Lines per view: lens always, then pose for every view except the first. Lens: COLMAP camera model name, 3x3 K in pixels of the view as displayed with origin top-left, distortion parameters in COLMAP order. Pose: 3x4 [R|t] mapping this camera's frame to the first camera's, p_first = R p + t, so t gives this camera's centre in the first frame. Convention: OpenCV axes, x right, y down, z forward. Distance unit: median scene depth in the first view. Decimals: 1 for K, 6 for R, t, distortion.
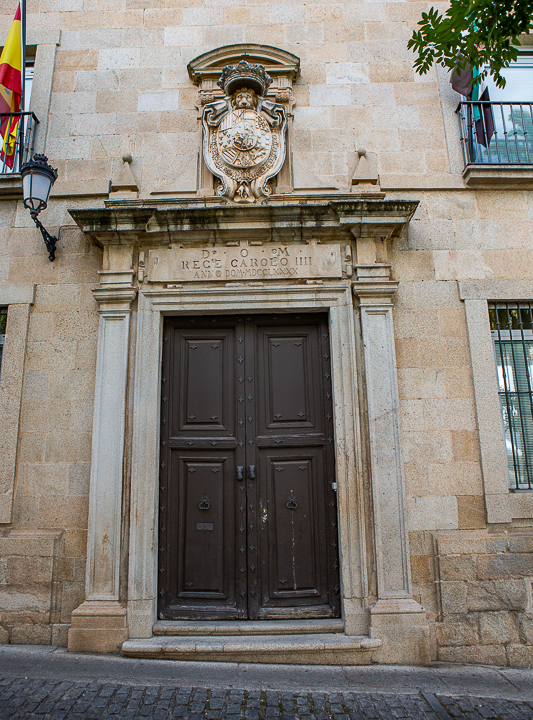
lens RADIAL K [[559.6, 0, 266.5], [0, 559.6, 360.0], [0, 0, 1]] dist [-0.106861, 0.070683]
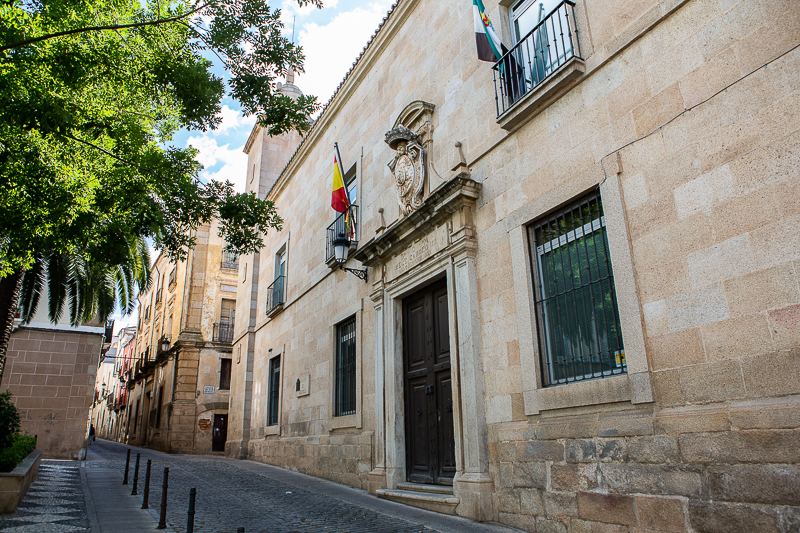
lens RADIAL K [[503.7, 0, 367.5], [0, 503.7, 297.9], [0, 0, 1]] dist [-0.079183, 0.000412]
pose [[0.479458, -0.240872, -0.843861, 1.130244], [0.221872, 0.963625, -0.148996, 0.127318], [0.849054, -0.115792, 0.515461, 0.167013]]
